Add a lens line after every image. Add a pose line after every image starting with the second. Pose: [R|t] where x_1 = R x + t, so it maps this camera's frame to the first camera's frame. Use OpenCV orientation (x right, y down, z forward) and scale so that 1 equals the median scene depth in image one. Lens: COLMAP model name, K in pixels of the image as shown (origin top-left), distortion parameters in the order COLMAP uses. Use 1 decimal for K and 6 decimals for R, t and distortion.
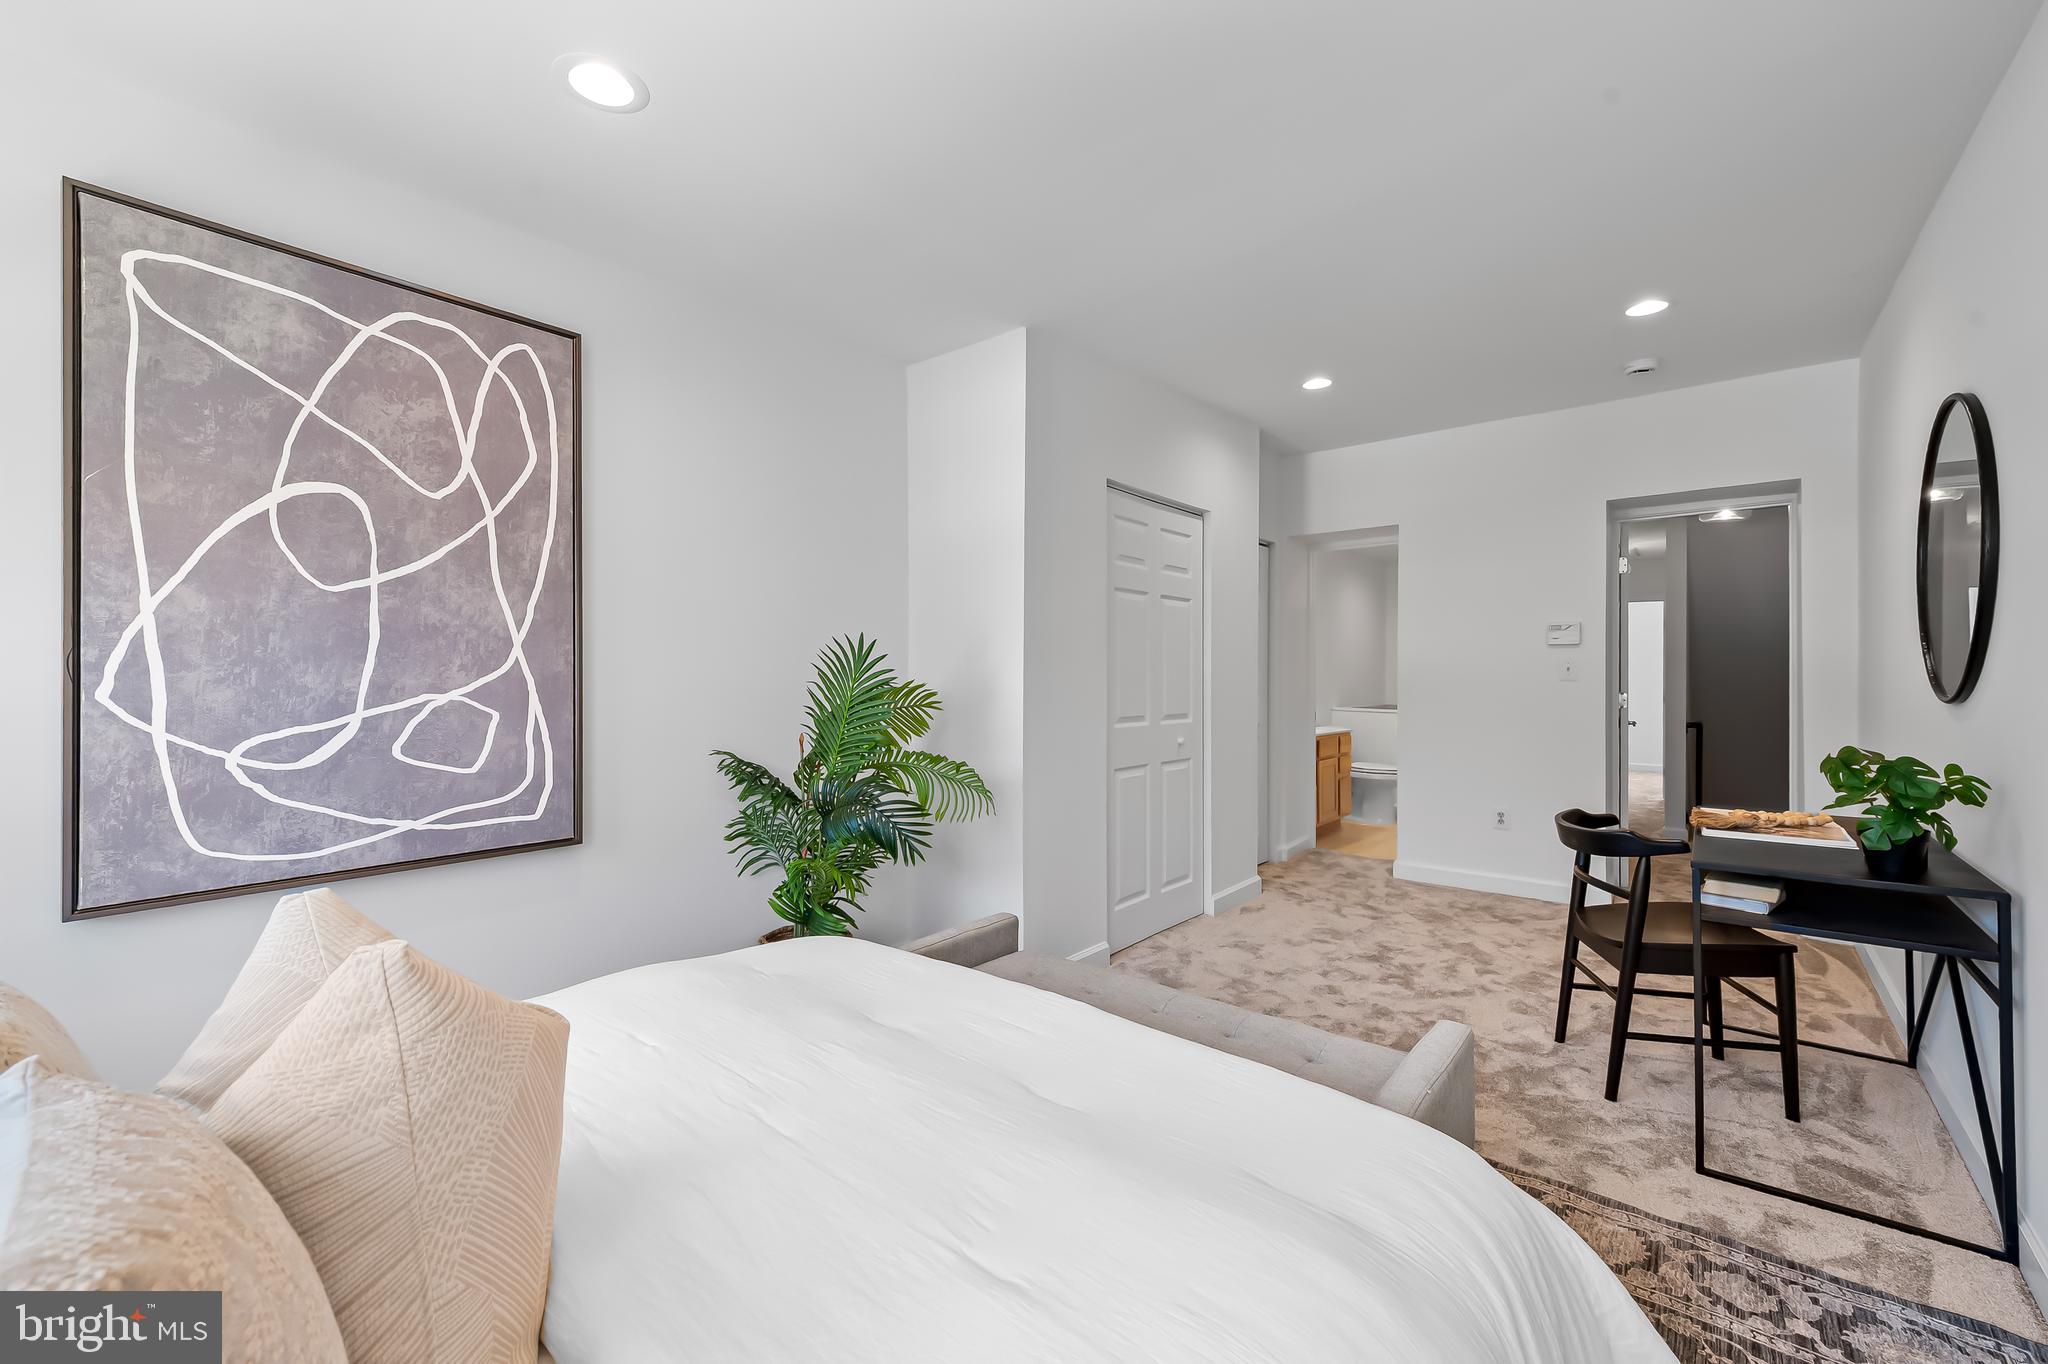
lens RADIAL K [[822.6, 0, 1026.0], [0, 822.6, 677.0], [0, 0, 1]] dist [0.008002, -0.001637]
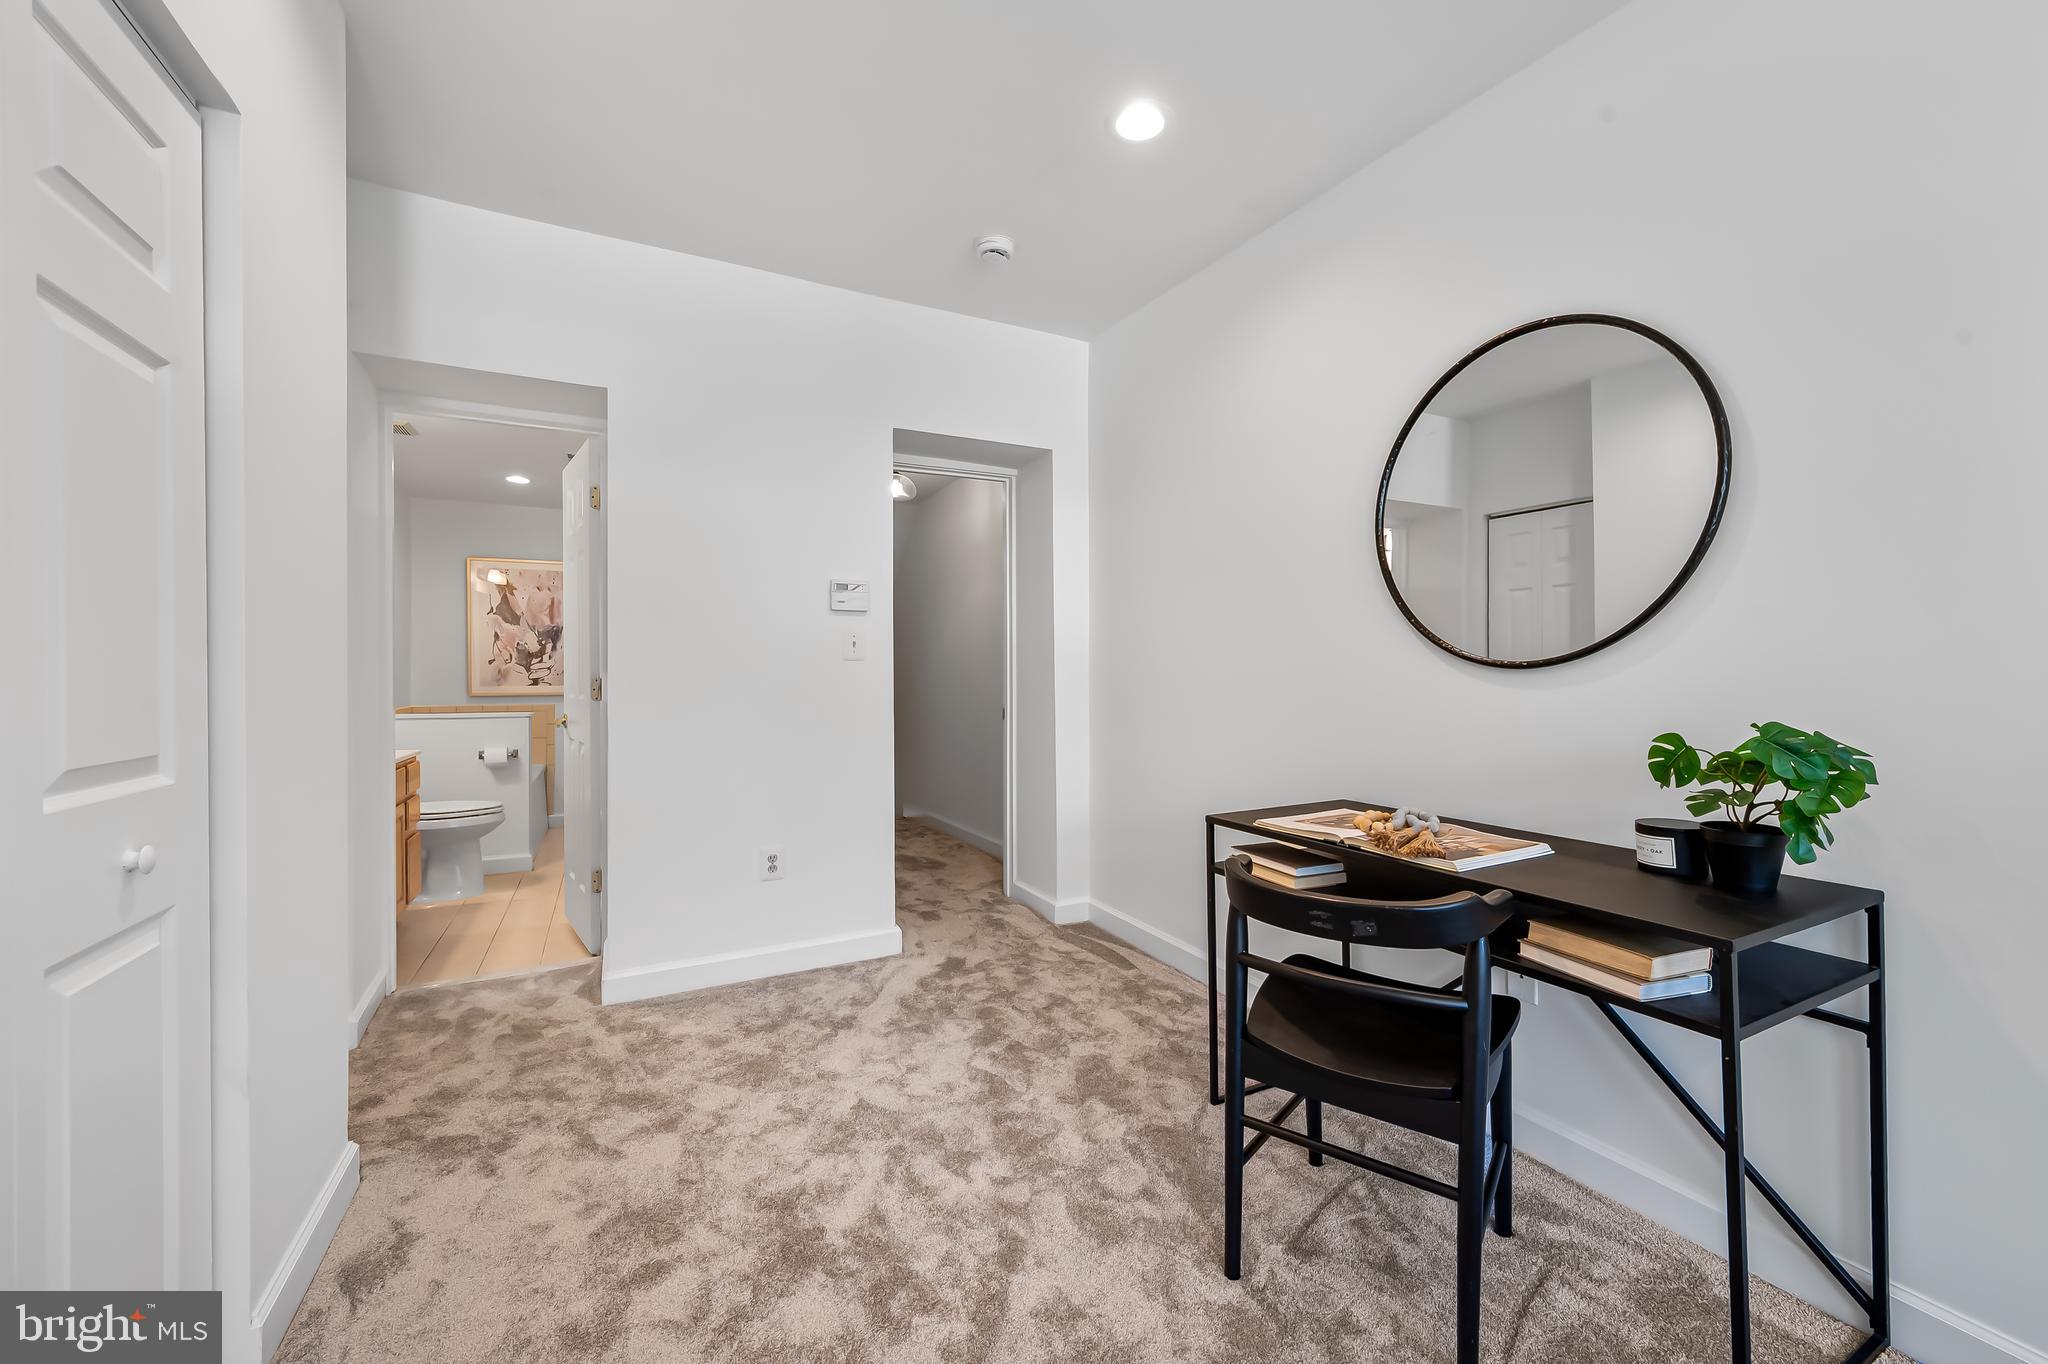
lens RADIAL K [[822.6, 0, 1060.6], [0, 822.6, 674.1], [0, 0, 1]] dist [0.008002, -0.001637]
pose [[0.384744, -0.006284, 0.923002, 0.056108], [0.005937, 0.999973, 0.004333, 0.017898], [-0.923004, 0.003813, 0.384771, 0.640267]]
